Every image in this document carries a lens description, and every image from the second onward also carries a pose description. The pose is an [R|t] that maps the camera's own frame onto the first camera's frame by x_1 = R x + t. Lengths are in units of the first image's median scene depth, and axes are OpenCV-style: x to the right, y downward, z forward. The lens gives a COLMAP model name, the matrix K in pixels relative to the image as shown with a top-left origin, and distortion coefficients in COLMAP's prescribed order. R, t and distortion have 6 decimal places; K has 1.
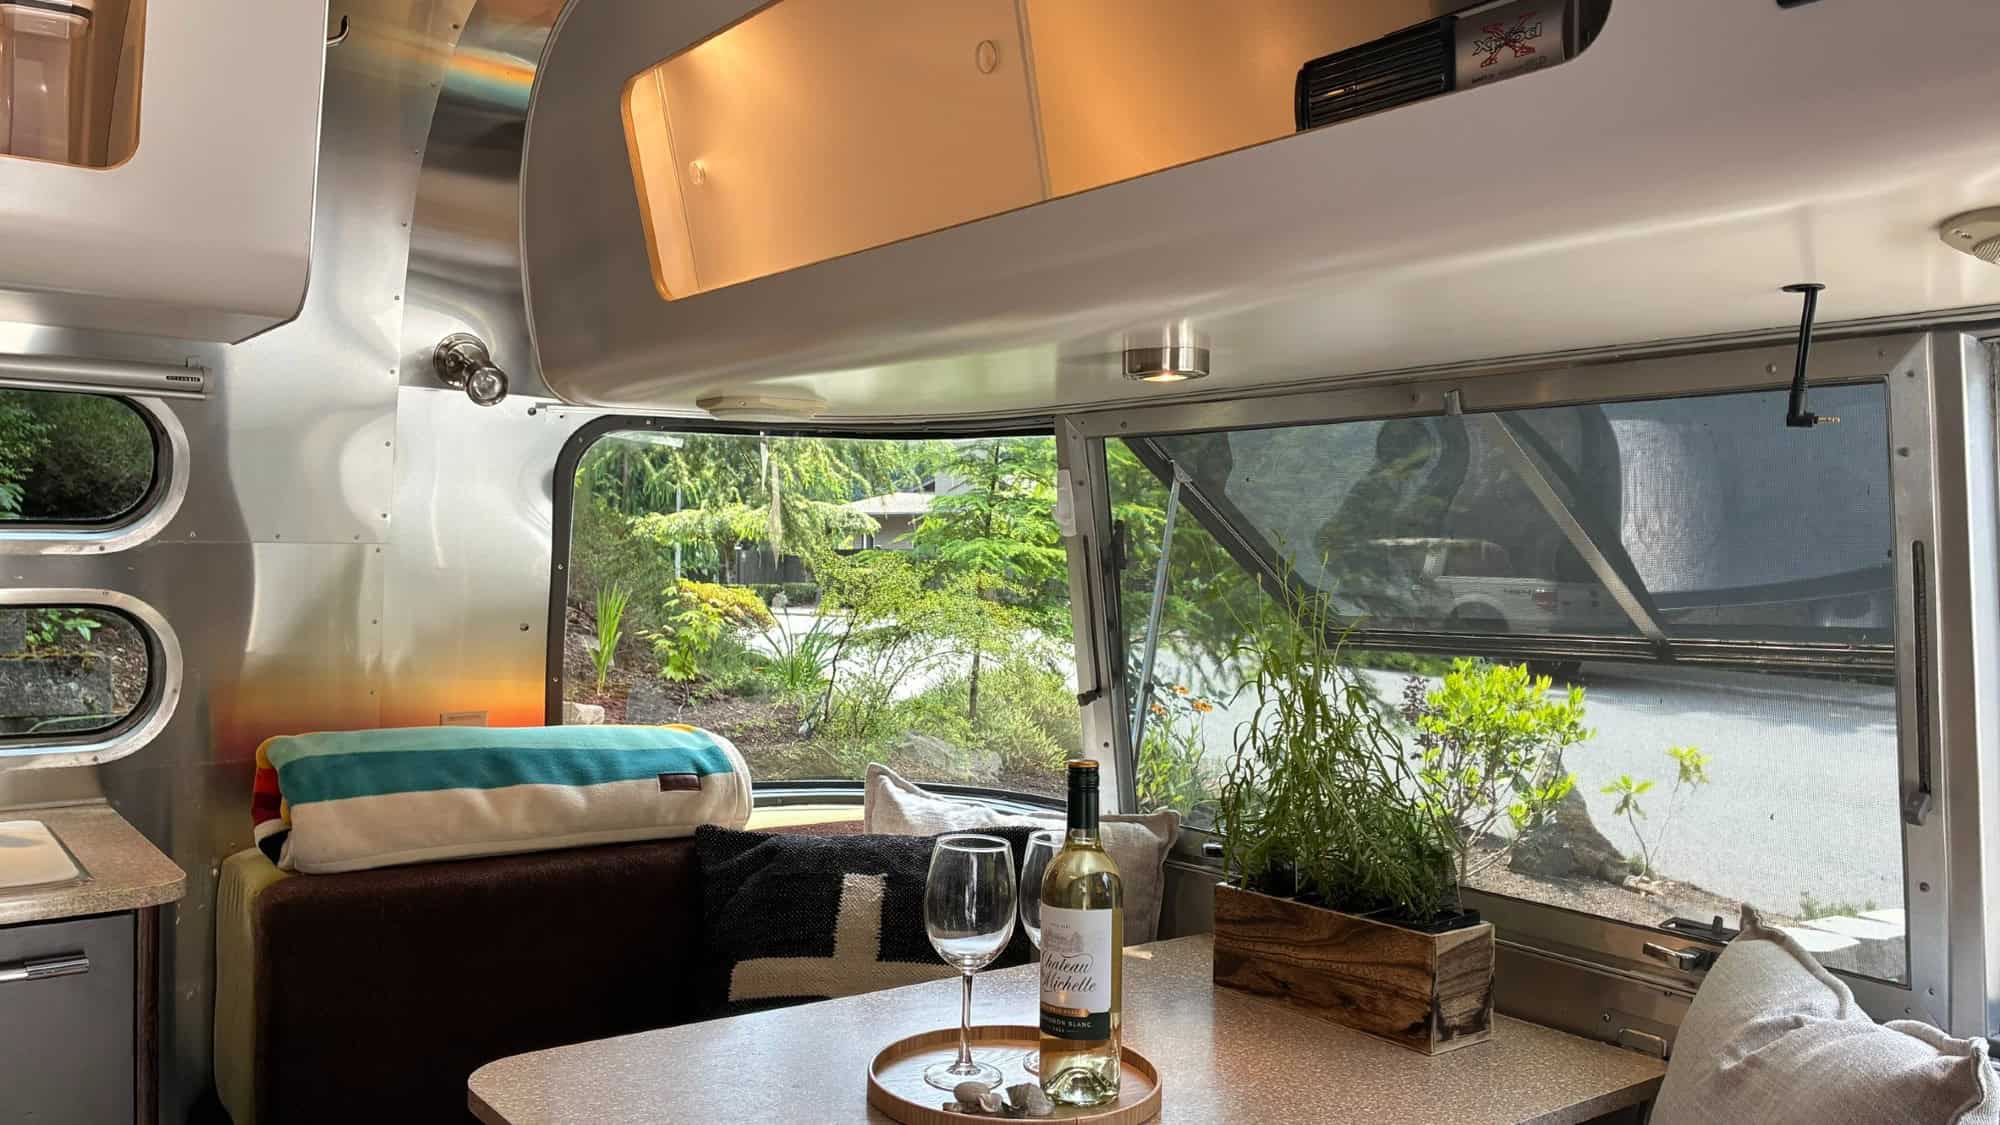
lens RADIAL K [[1523.4, 0, 1000.0], [0, 1523.4, 562.5], [0, 0, 1]] dist [0.049699, -0.052929]
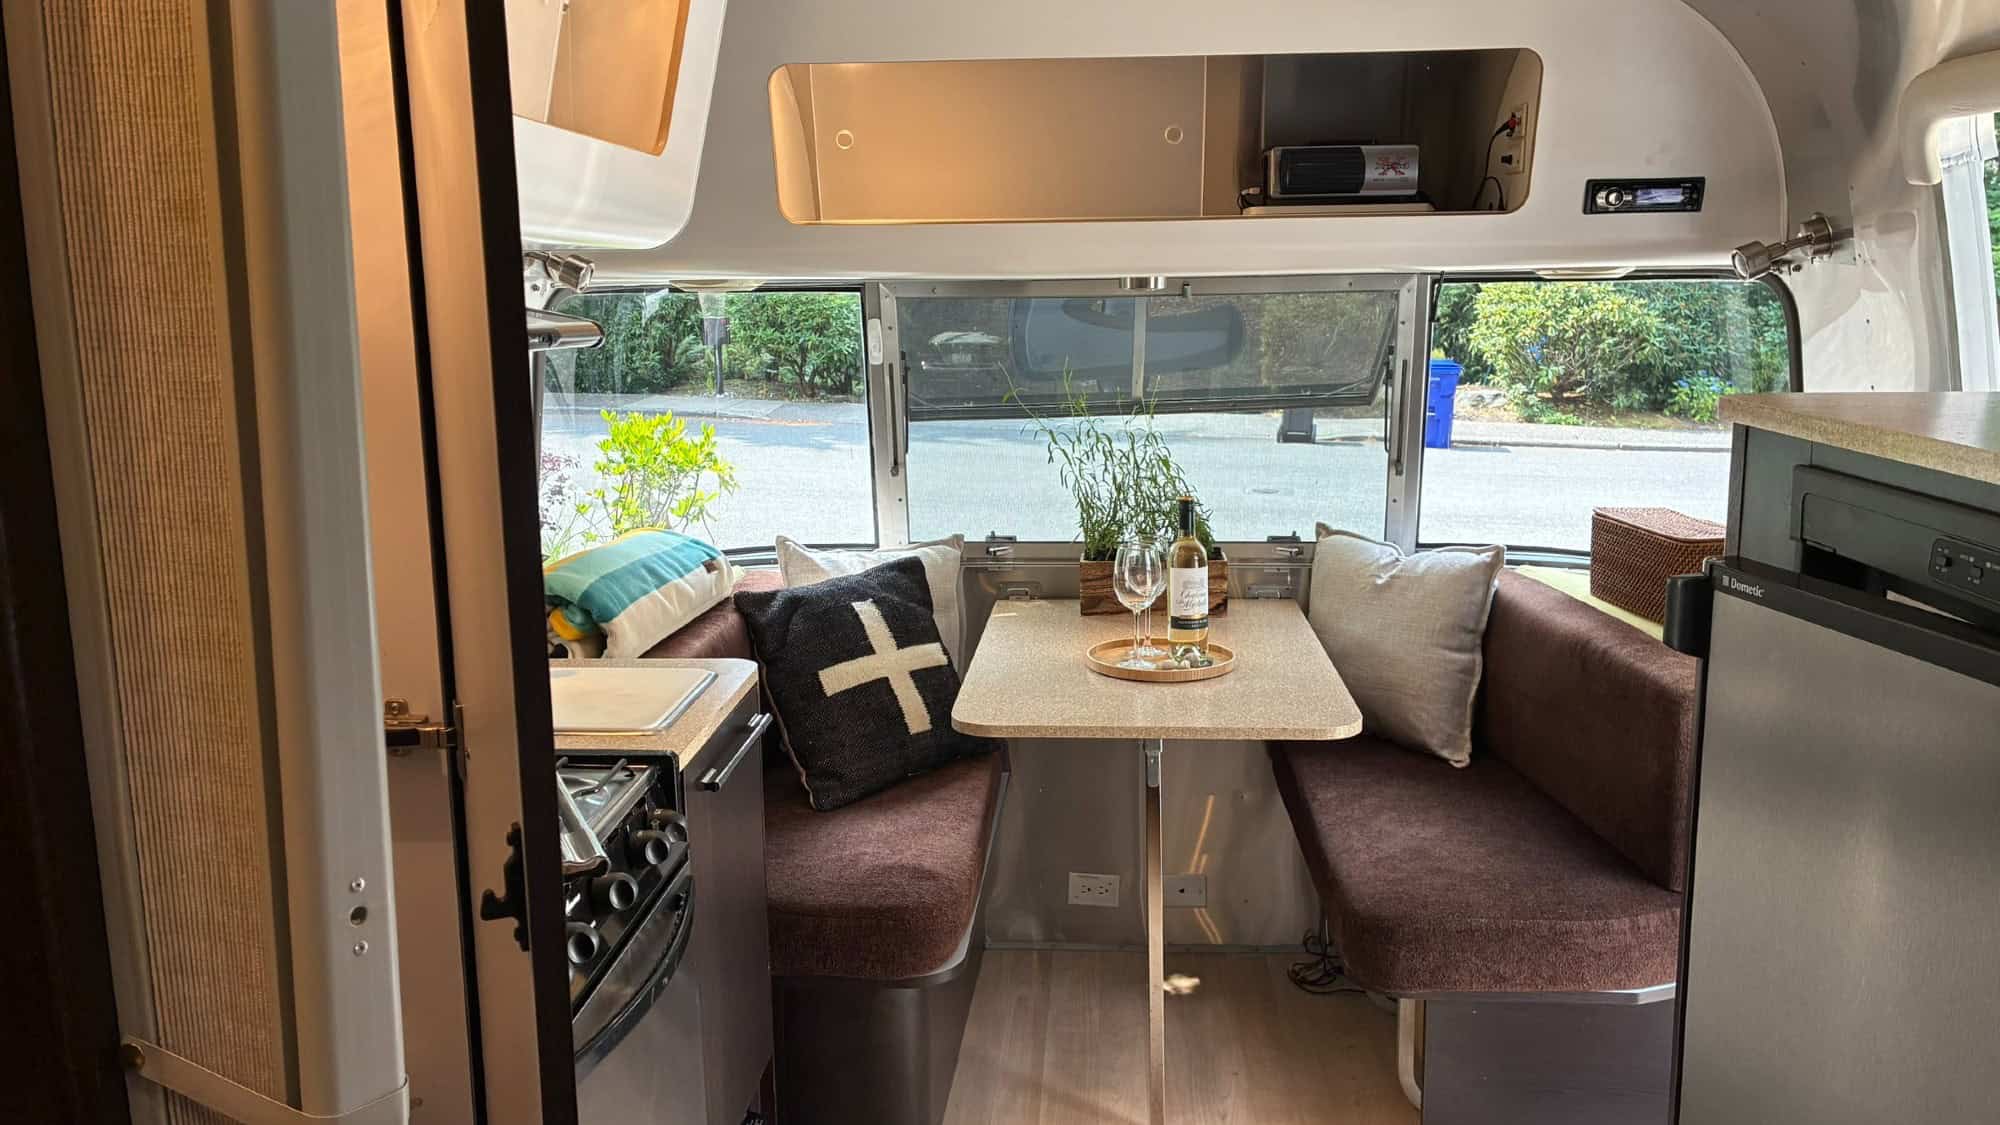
lens RADIAL K [[1523.4, 0, 1000.0], [0, 1523.4, 562.5], [0, 0, 1]] dist [0.049699, -0.052929]
pose [[0.667674, -0.161490, 0.726728, -1.050540], [0.026482, 0.980723, 0.193602, -0.119995], [-0.743983, -0.110018, 0.659079, -0.097643]]
